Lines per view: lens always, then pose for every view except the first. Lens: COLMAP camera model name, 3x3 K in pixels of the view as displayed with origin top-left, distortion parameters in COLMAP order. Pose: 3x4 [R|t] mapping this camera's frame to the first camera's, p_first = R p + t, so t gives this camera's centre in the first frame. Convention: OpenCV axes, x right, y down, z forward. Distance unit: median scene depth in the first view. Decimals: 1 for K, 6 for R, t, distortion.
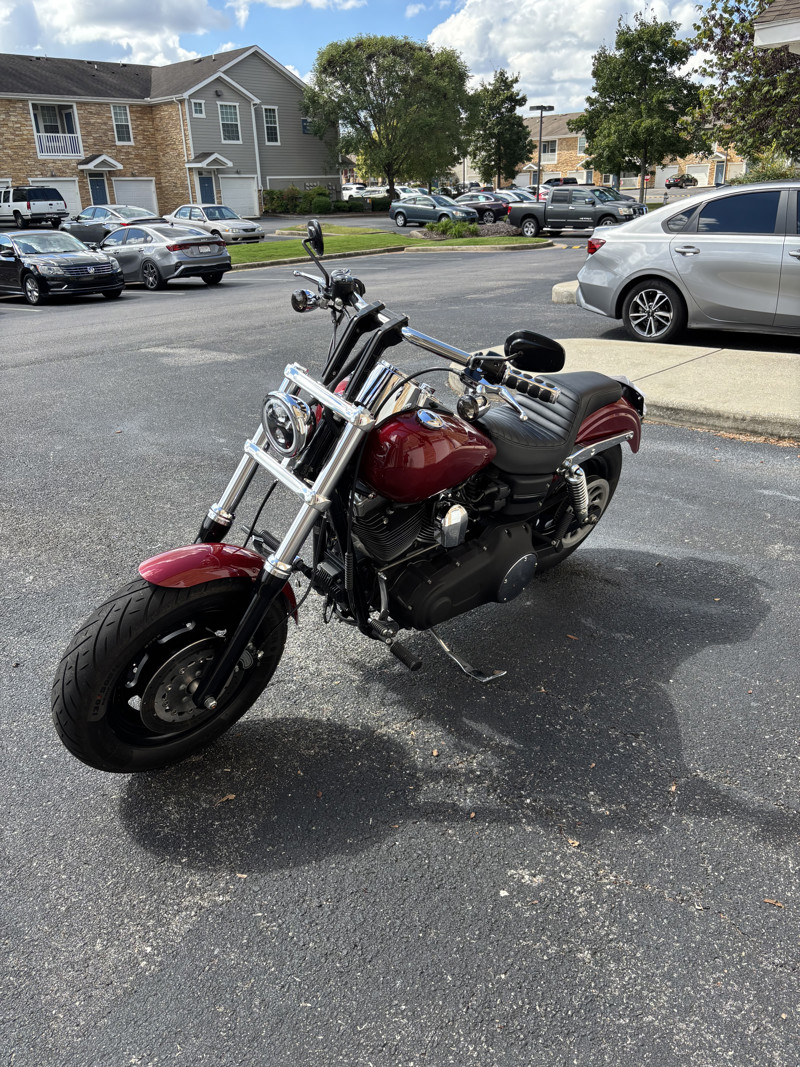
lens RADIAL K [[816.1, 0, 407.2], [0, 816.1, 527.0], [0, 0, 1]] dist [0.042835, -0.063888]
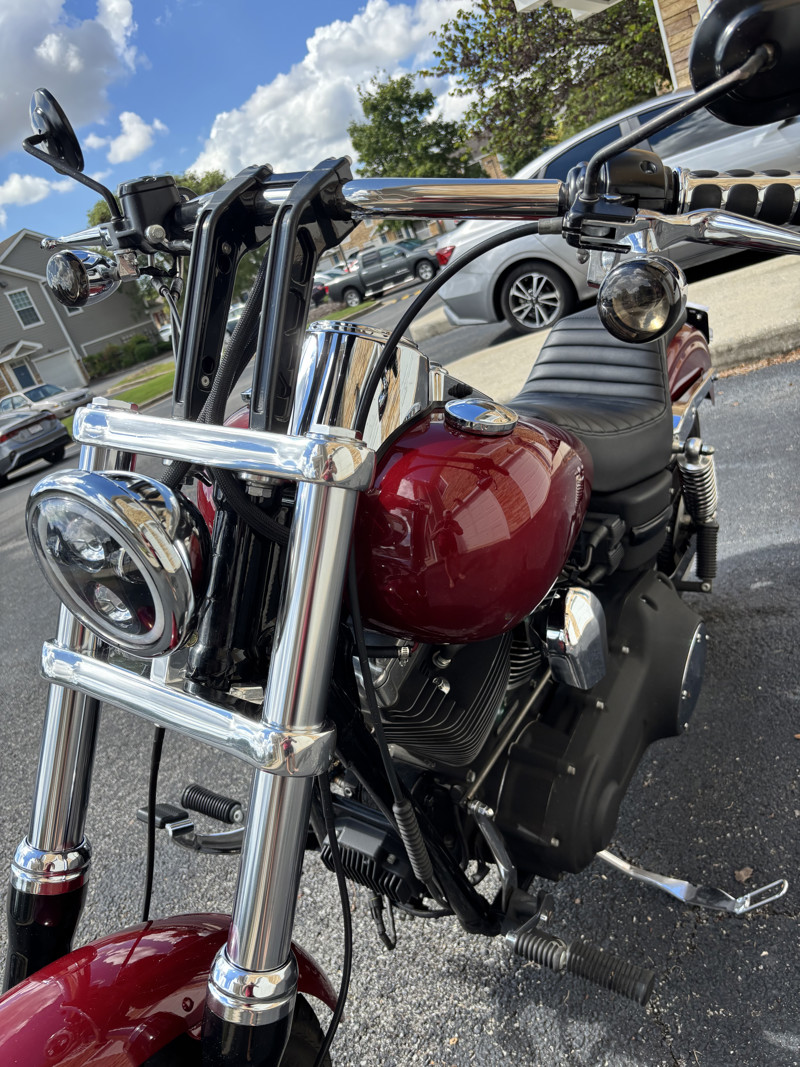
lens RADIAL K [[818.6, 0, 408.9], [0, 818.6, 520.7], [0, 0, 1]] dist [0.032581, -0.043654]
pose [[0.922992, -0.366109, 0.118531, -0.018726], [0.376892, 0.922226, -0.086327, -0.017511], [-0.077708, 0.124353, 0.989191, 0.168482]]
